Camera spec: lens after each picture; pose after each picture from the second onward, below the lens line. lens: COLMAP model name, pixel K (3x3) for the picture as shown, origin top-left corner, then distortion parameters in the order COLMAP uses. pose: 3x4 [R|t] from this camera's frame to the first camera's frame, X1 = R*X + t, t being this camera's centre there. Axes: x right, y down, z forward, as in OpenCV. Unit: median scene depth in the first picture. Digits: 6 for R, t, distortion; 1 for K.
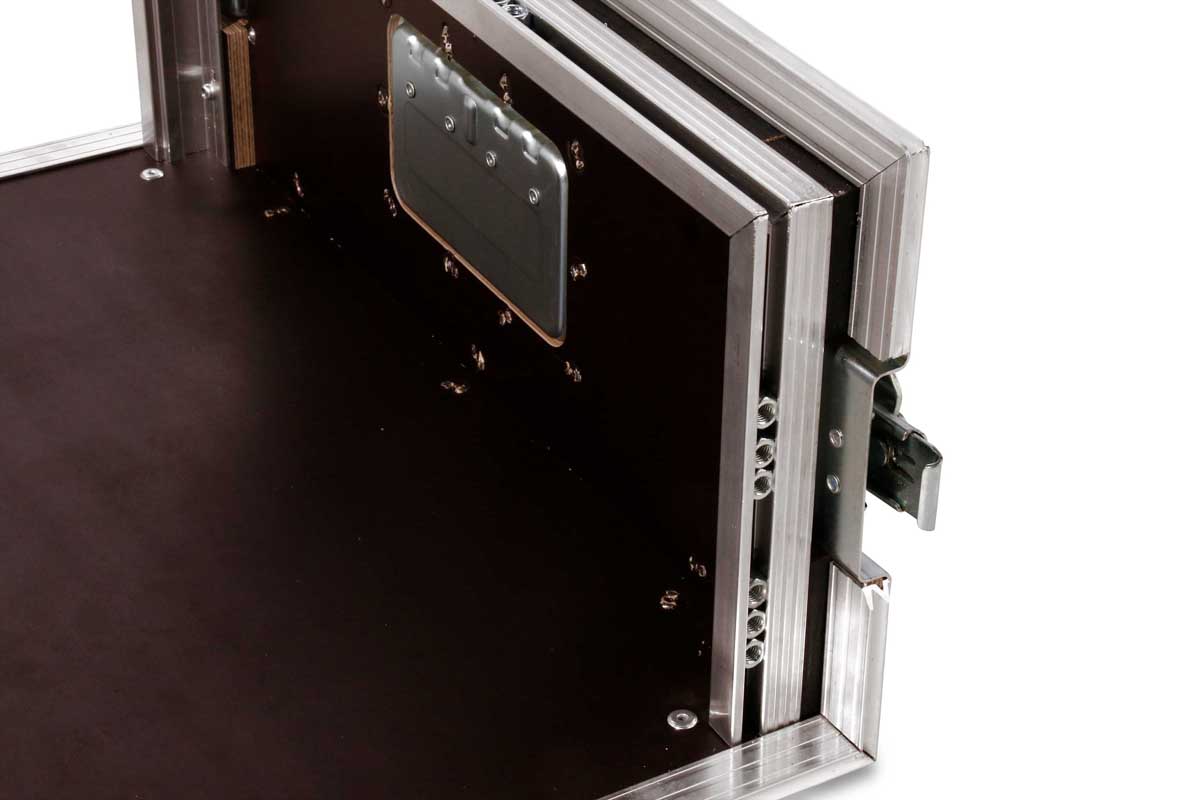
lens RADIAL K [[3068.9, 0, 600.0], [0, 3068.9, 400.0], [0, 0, 1]] dist [0.293460, 0.420076]
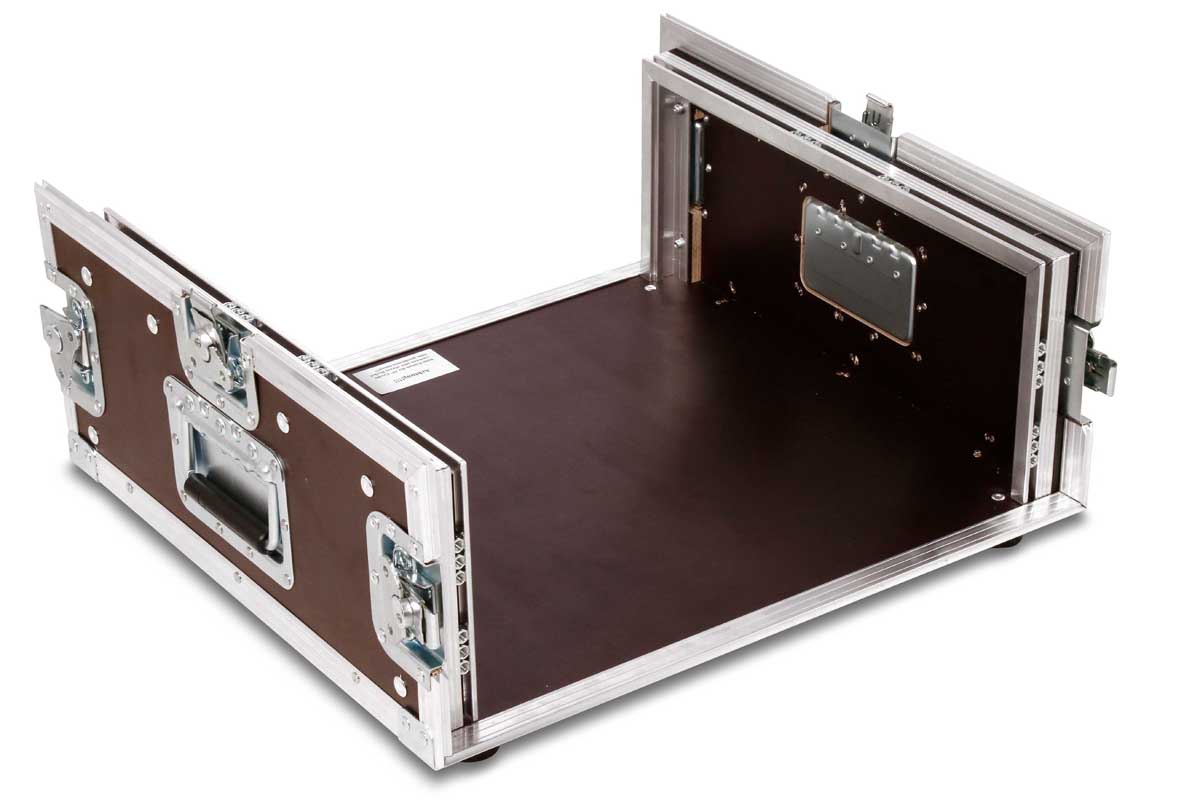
lens RADIAL K [[3068.9, 0, 600.0], [0, 3068.9, 400.0], [0, 0, 1]] dist [0.293460, 0.420076]
pose [[0.997268, -0.059224, 0.044156, -0.339347], [0.061900, 0.996161, -0.061906, 0.146317], [-0.040320, 0.064470, 0.997105, -1.172430]]
